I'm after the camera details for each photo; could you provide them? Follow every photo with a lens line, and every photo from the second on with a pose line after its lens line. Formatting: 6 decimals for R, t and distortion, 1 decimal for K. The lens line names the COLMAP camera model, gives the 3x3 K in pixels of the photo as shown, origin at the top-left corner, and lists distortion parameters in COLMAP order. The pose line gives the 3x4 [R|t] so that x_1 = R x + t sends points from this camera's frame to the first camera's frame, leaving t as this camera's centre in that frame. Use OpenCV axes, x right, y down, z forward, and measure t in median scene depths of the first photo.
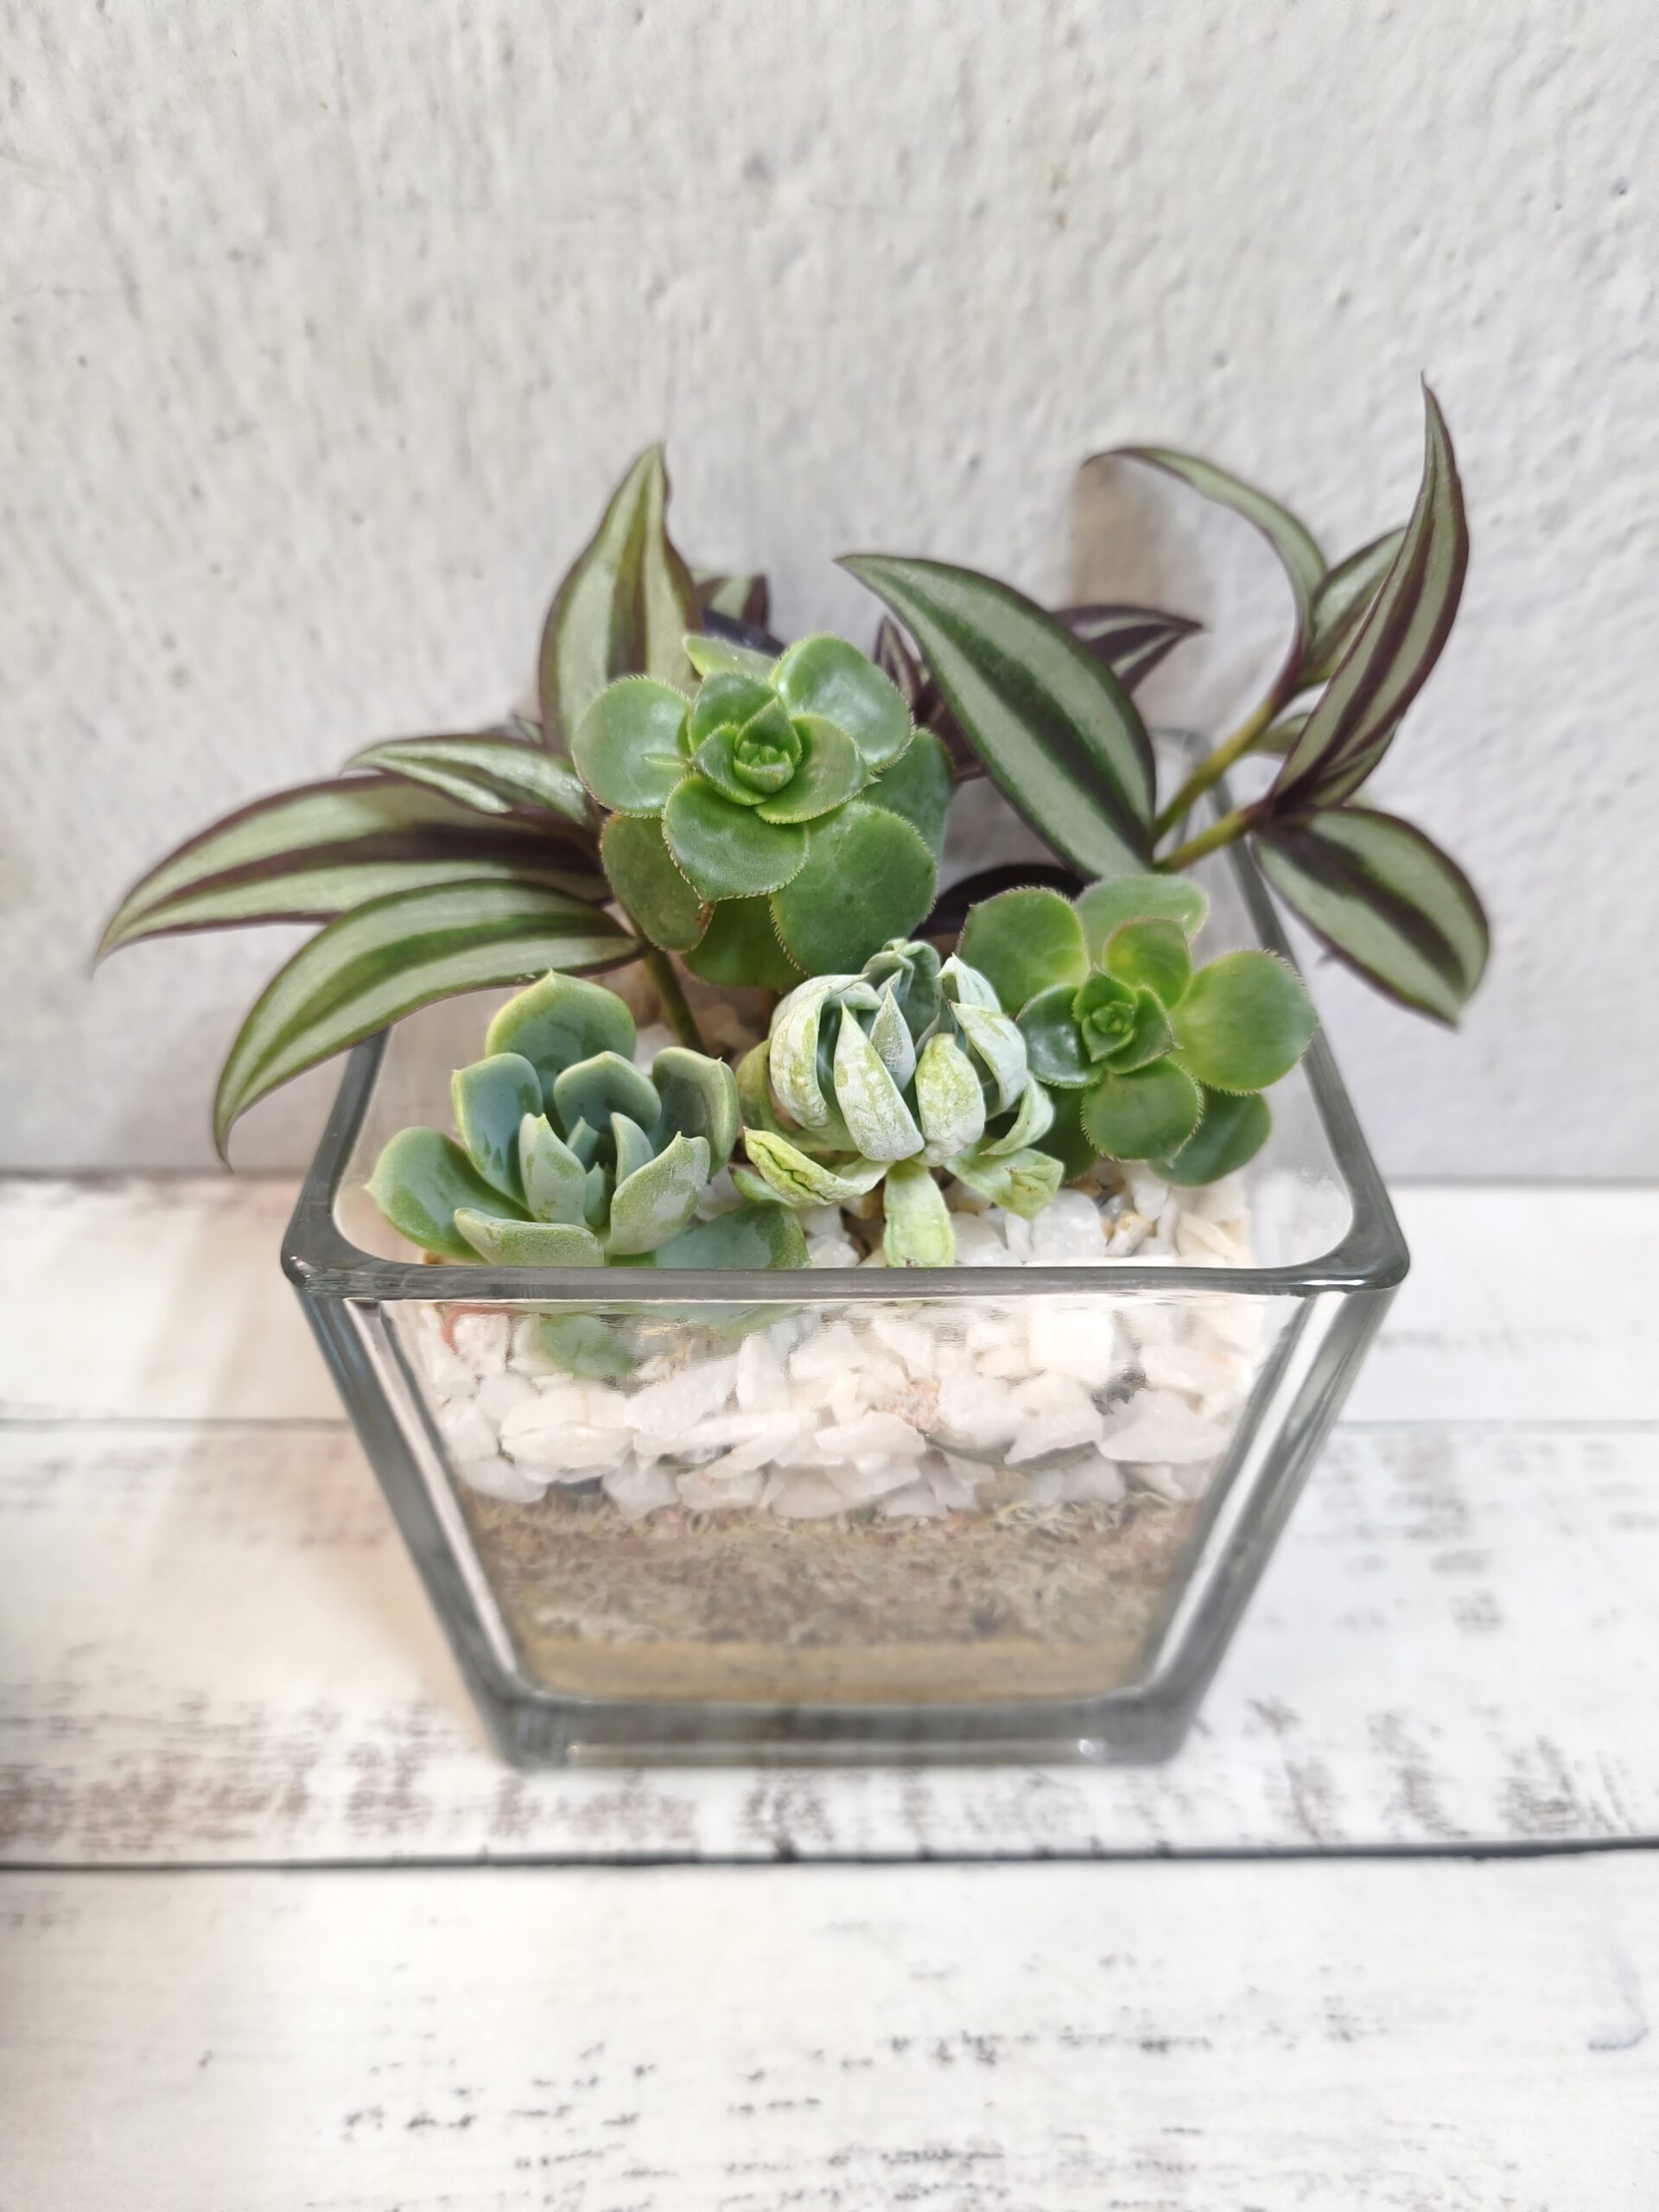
lens RADIAL K [[1439.2, 0, 825.0], [0, 1439.2, 1067.4], [0, 0, 1]] dist [0.035338, -0.054318]
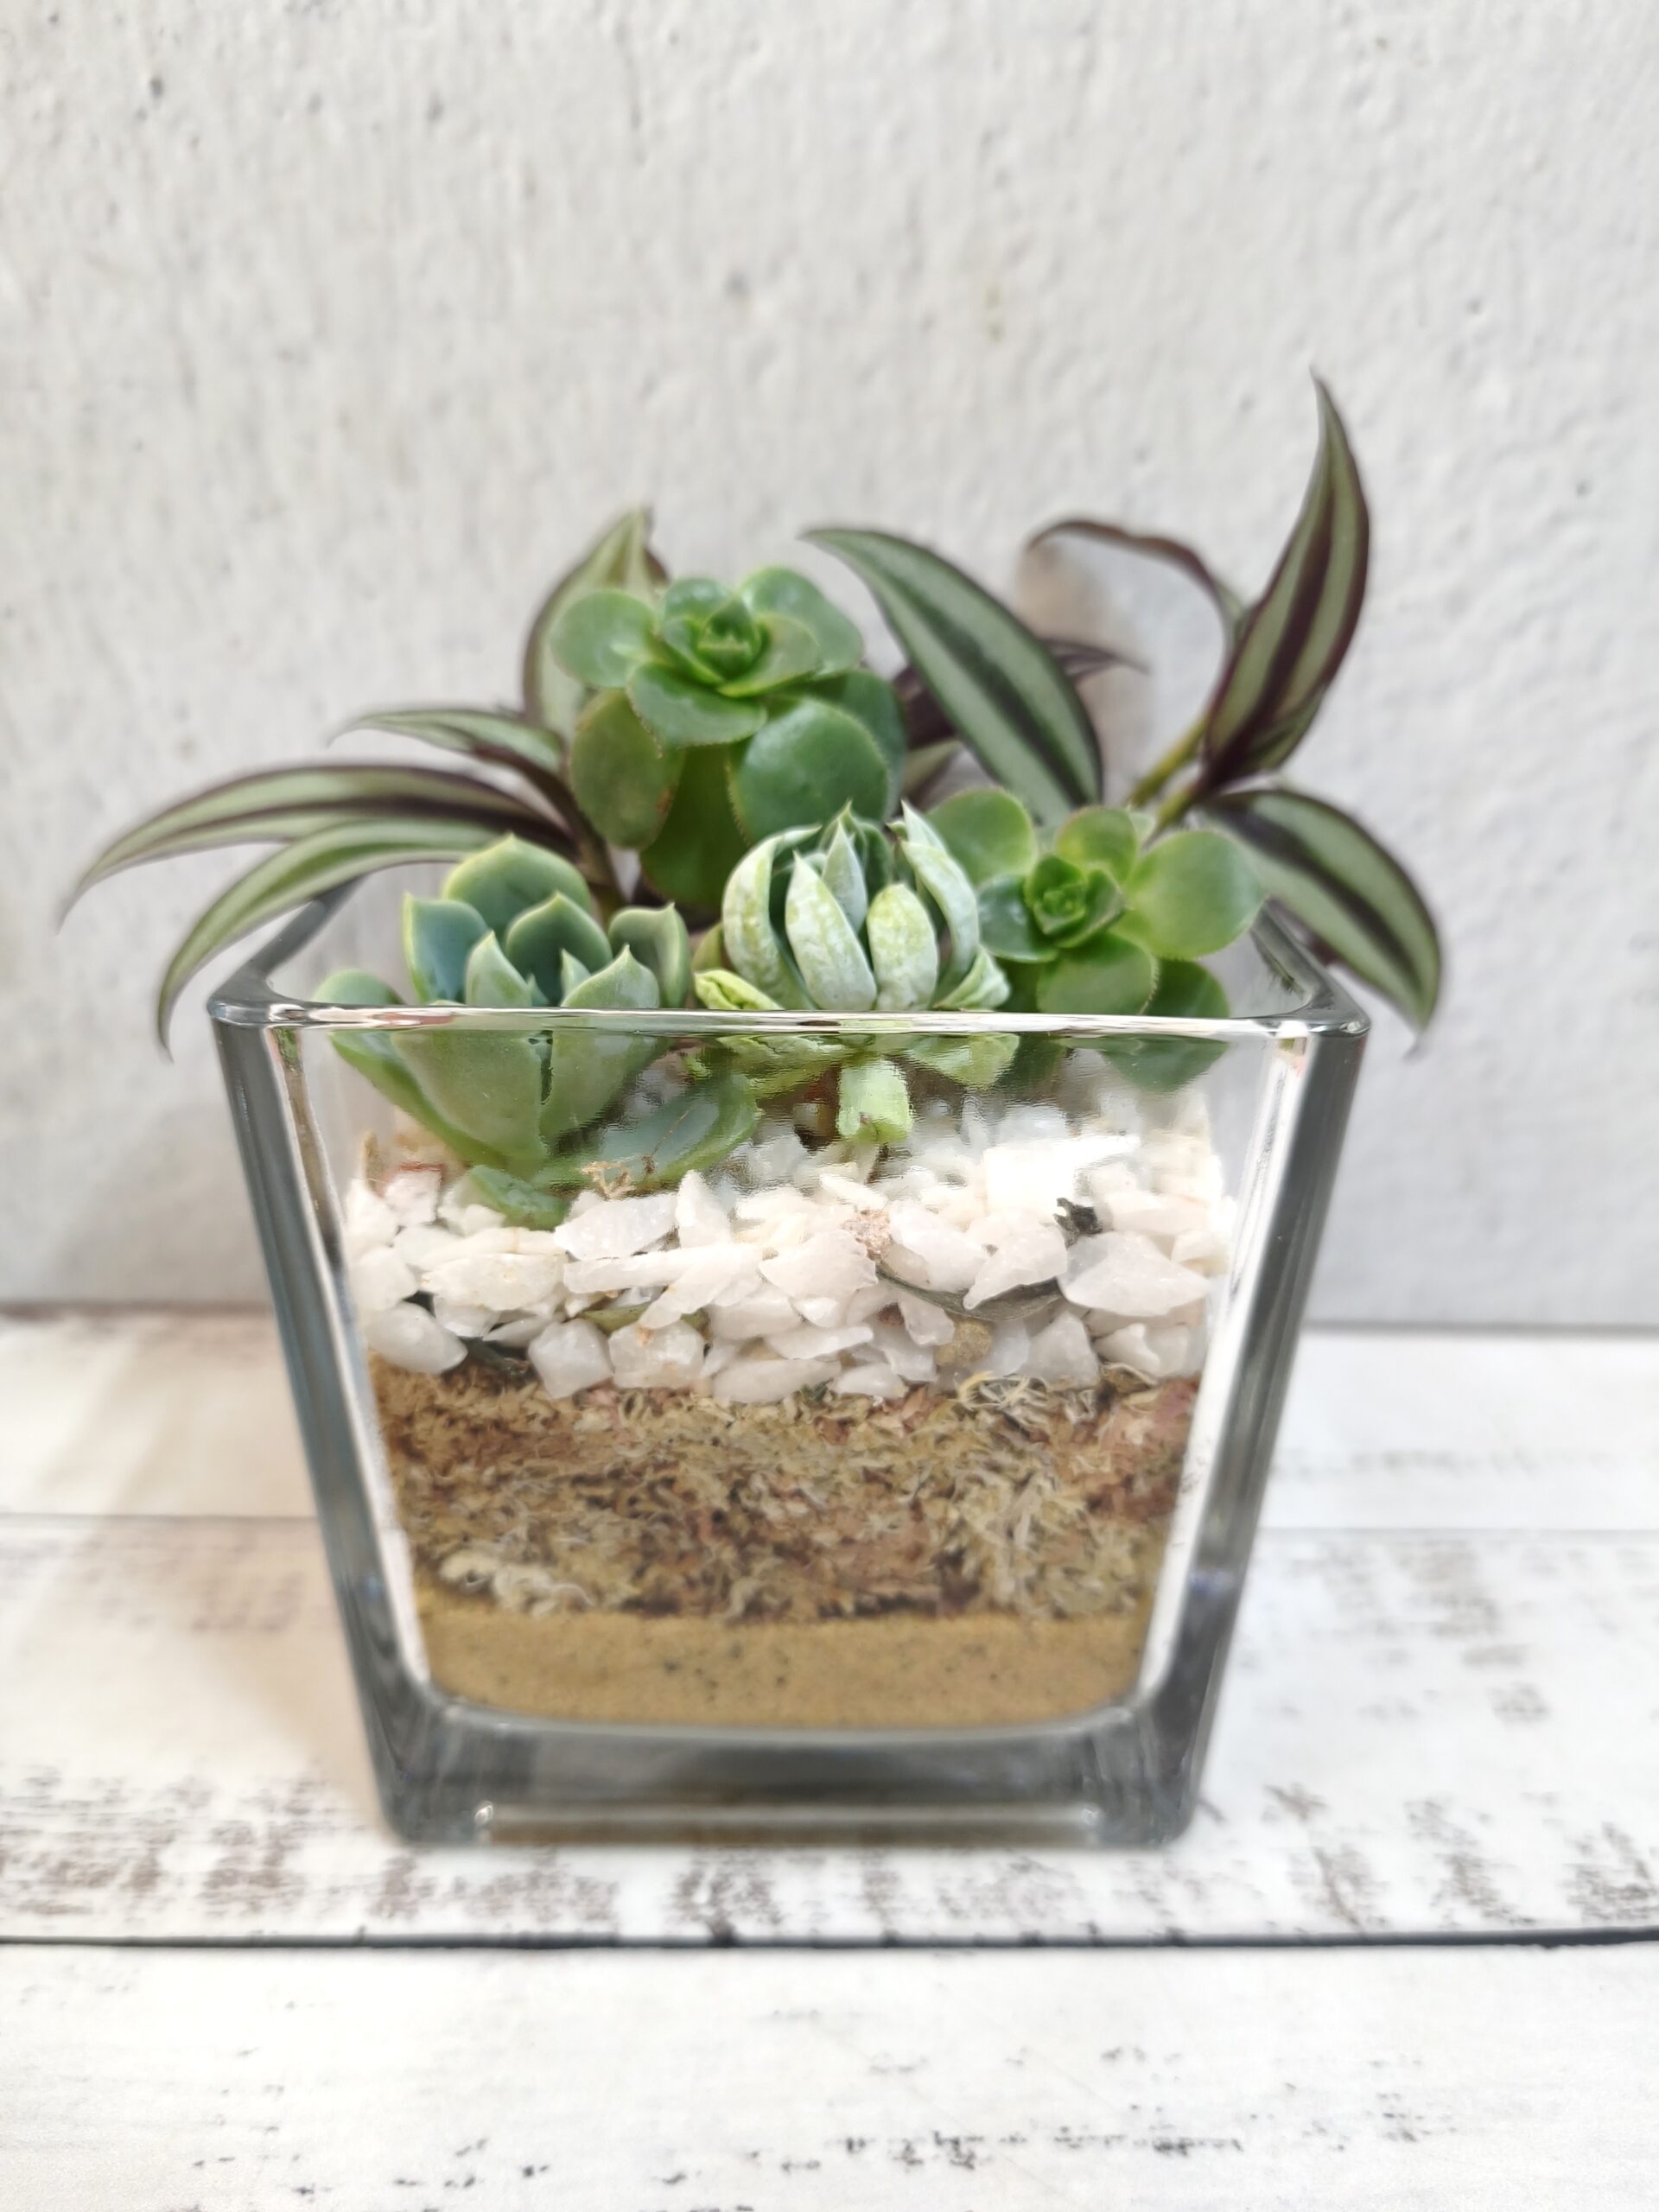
lens RADIAL K [[1443.5, 0, 827.4], [0, 1443.5, 1085.1], [0, 0, 1]] dist [0.041270, -0.065438]
pose [[0.999937, 0.009633, 0.005706, 0.024102], [-0.007555, 0.956669, -0.291079, 0.322716], [-0.008262, 0.291018, 0.956682, 0.056424]]
